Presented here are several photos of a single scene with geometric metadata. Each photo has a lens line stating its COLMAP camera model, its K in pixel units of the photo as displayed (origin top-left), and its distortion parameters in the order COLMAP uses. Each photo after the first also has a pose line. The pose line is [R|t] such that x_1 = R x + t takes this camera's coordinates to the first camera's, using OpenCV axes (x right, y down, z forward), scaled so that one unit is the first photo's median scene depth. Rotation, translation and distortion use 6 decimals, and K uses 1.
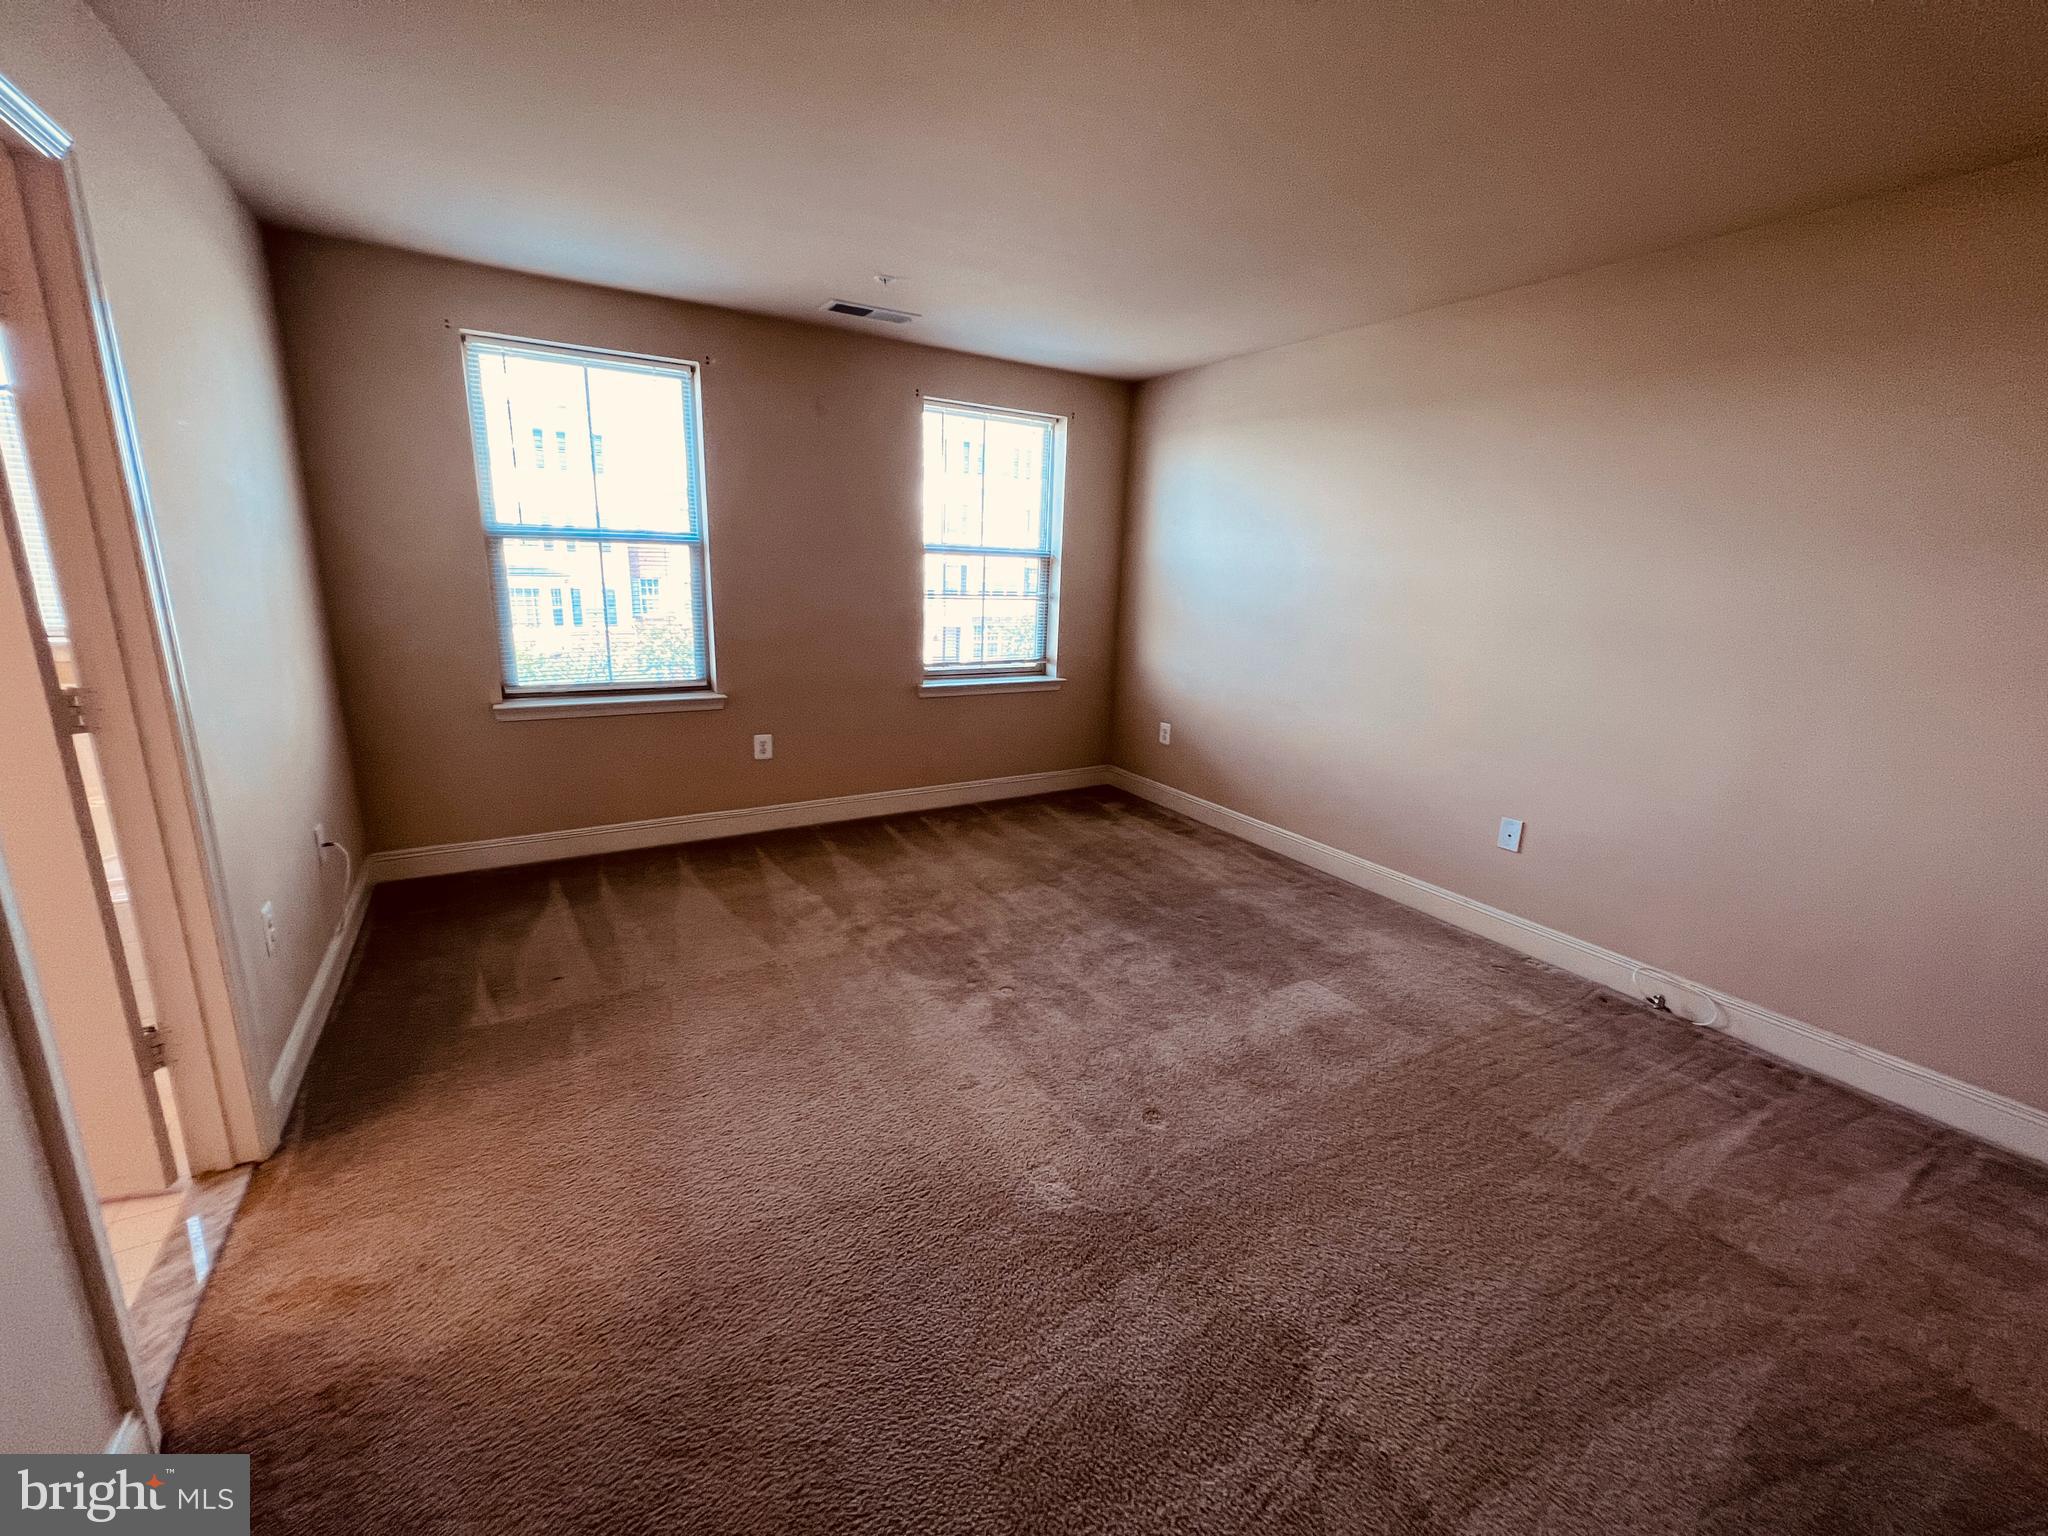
lens RADIAL K [[818.5, 0, 1014.5], [0, 818.5, 758.7], [0, 0, 1]] dist [-0.004375, 0.001452]
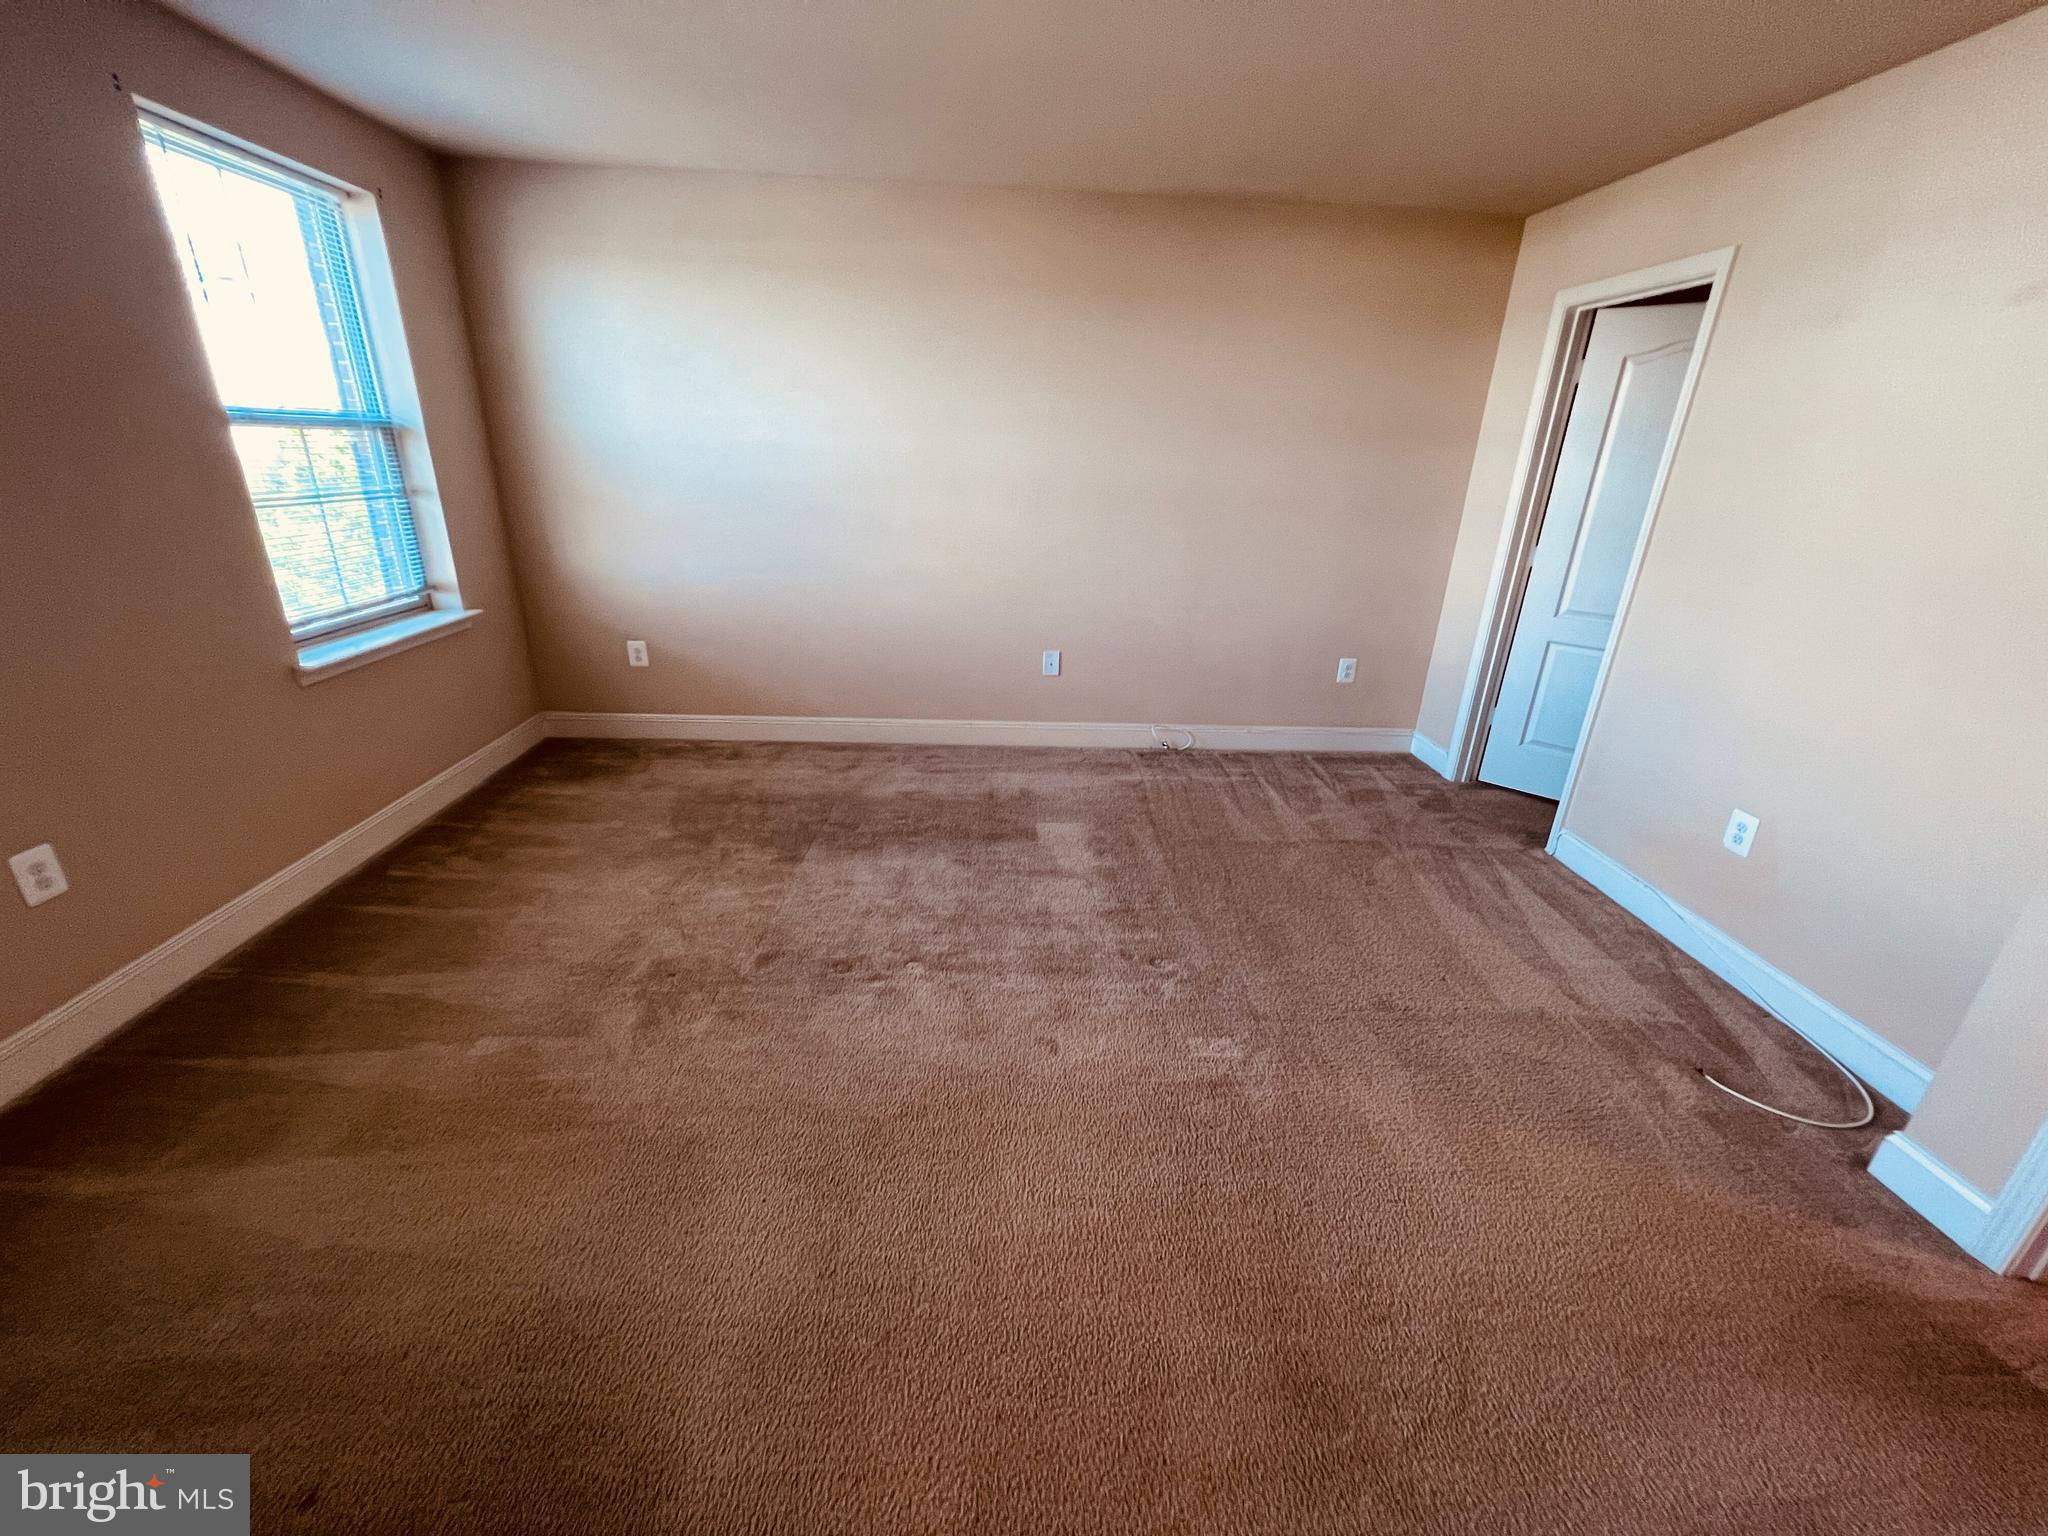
lens RADIAL K [[818.5, 0, 1020.3], [0, 818.5, 764.9], [0, 0, 1]] dist [-0.004375, 0.001452]
pose [[0.475608, -0.335612, 0.813118, -0.374071], [0.189919, 0.941734, 0.277611, -0.089381], [-0.858911, 0.022393, 0.511635, 0.278107]]
